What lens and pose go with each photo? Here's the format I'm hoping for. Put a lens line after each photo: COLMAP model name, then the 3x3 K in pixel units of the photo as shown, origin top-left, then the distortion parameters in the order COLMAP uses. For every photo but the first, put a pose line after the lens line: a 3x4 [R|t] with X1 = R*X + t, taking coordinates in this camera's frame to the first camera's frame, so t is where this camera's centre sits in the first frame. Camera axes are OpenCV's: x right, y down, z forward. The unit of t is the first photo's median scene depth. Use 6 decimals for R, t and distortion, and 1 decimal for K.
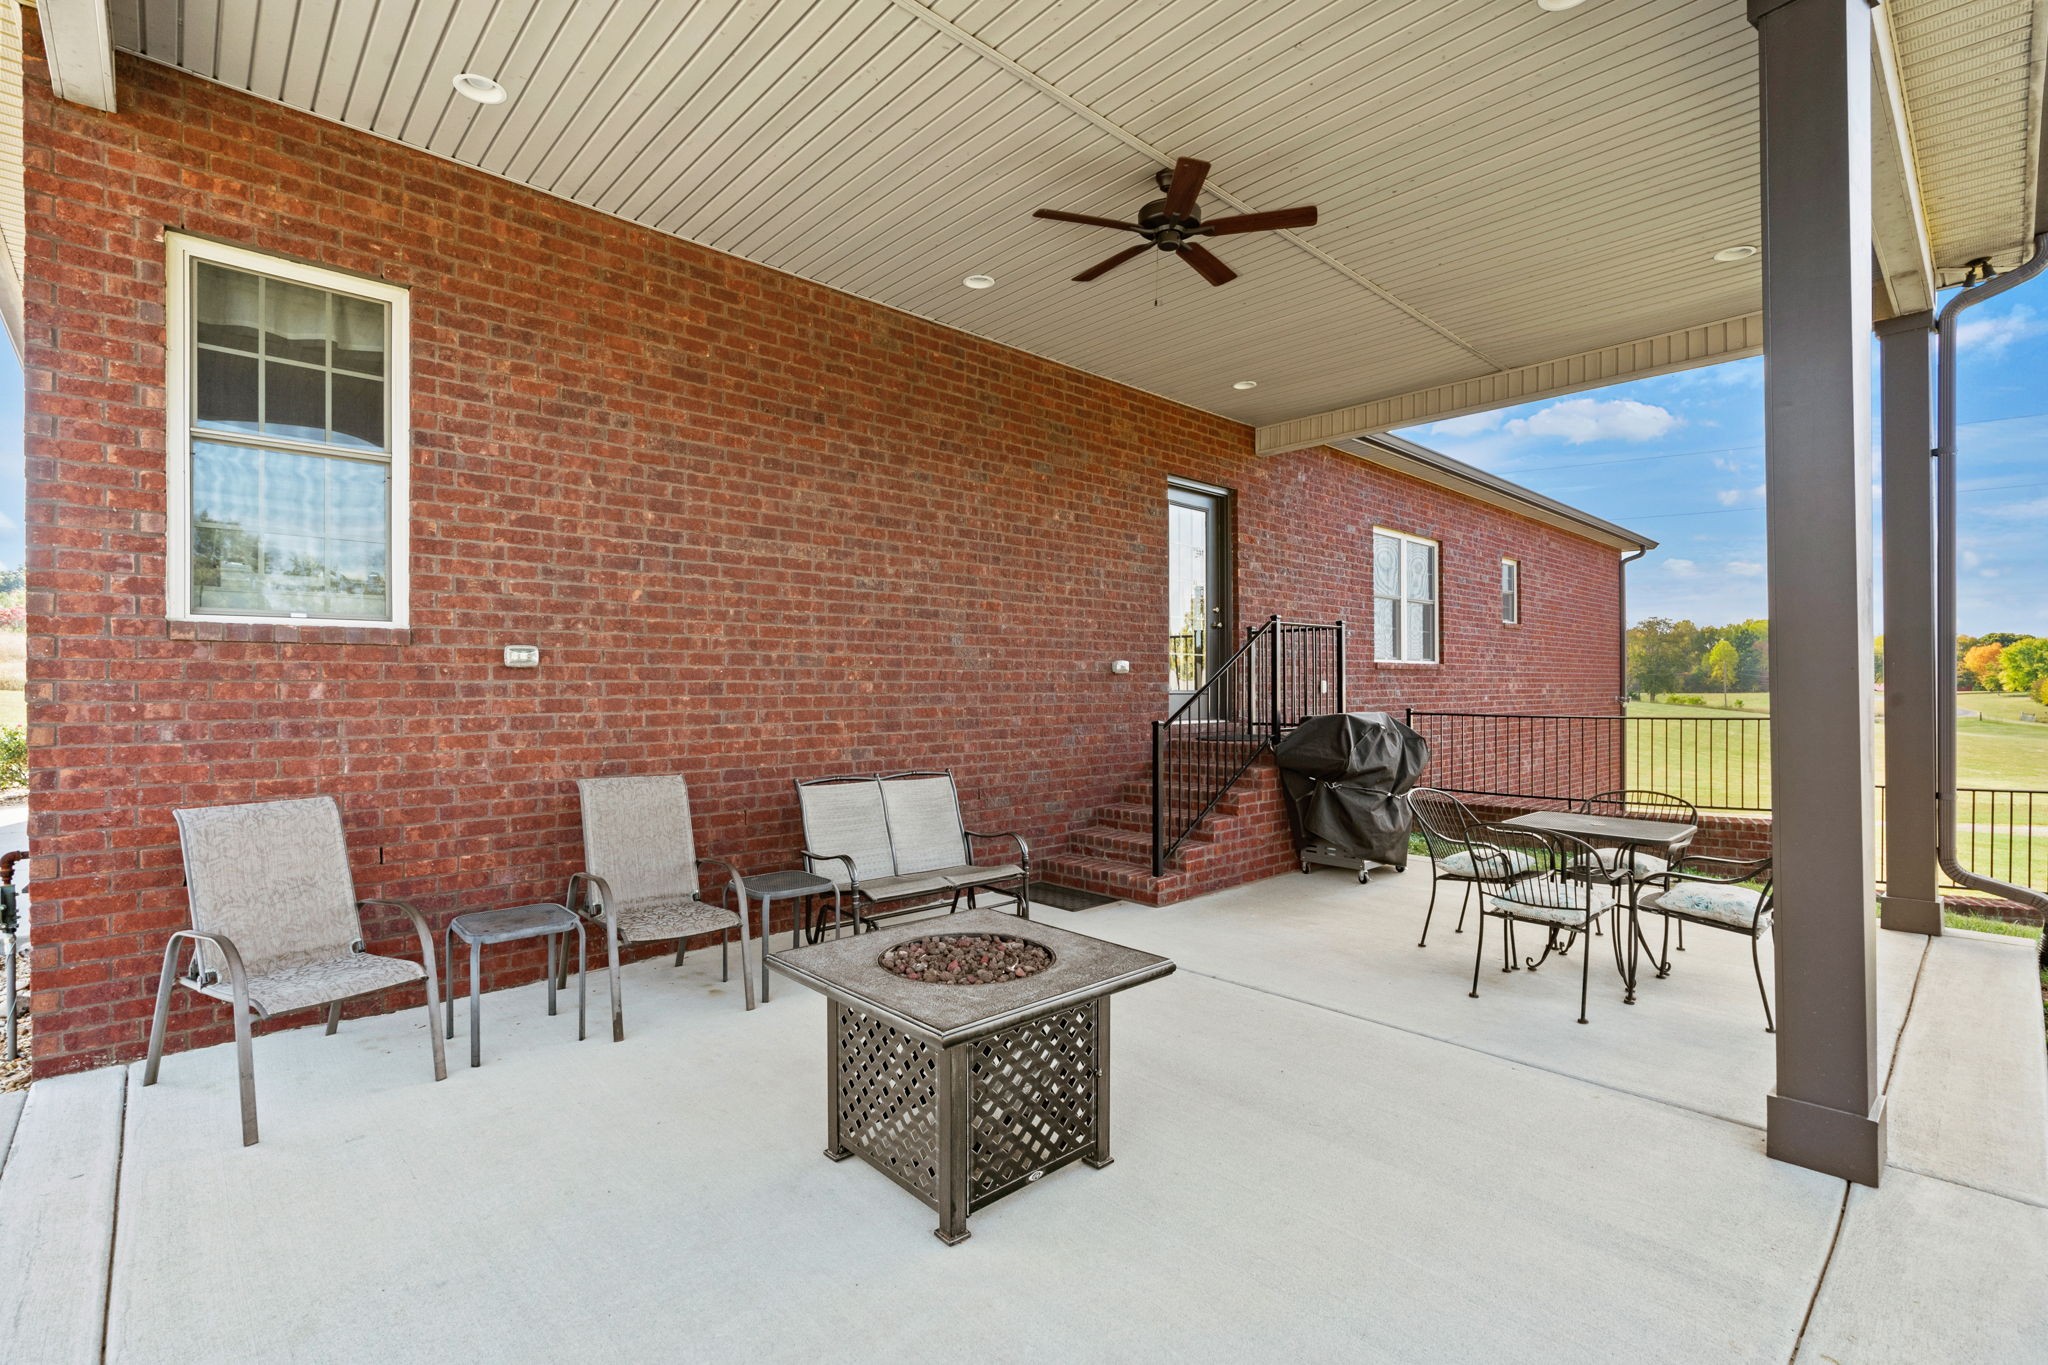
lens RADIAL K [[953.8, 0, 1021.6], [0, 953.8, 727.1], [0, 0, 1]] dist [-0.003719, -0.000235]
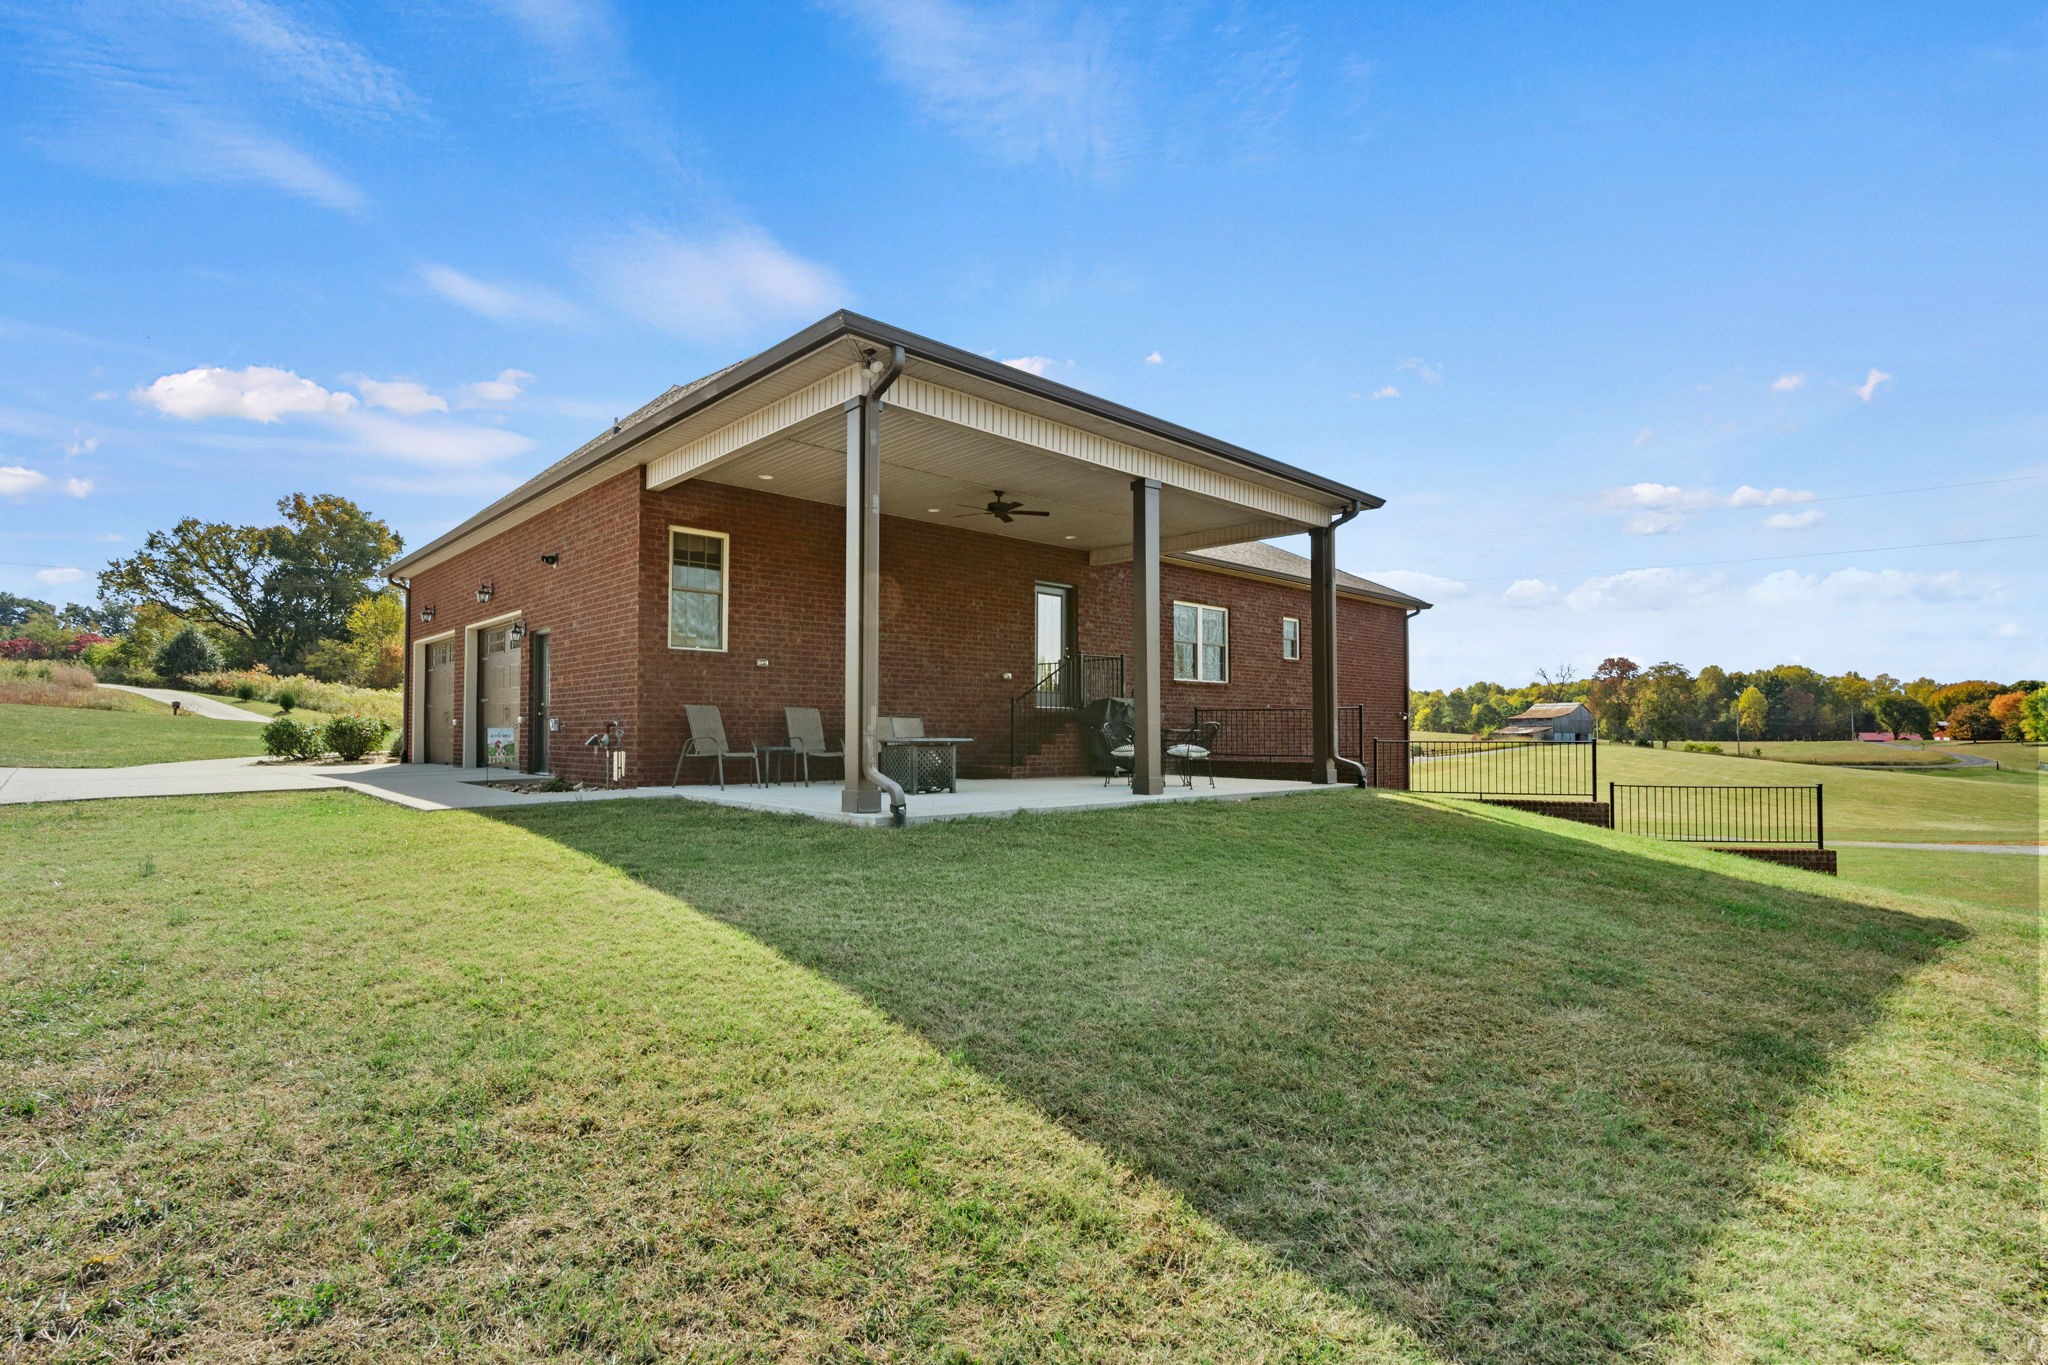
lens RADIAL K [[953.8, 0, 1021.6], [0, 953.8, 727.1], [0, 0, 1]] dist [-0.003719, -0.000235]
pose [[0.999878, 0.009122, 0.012679, 0.126688], [-0.008629, 0.999228, -0.038336, 0.139887], [-0.013019, 0.038222, 0.999184, -1.167268]]
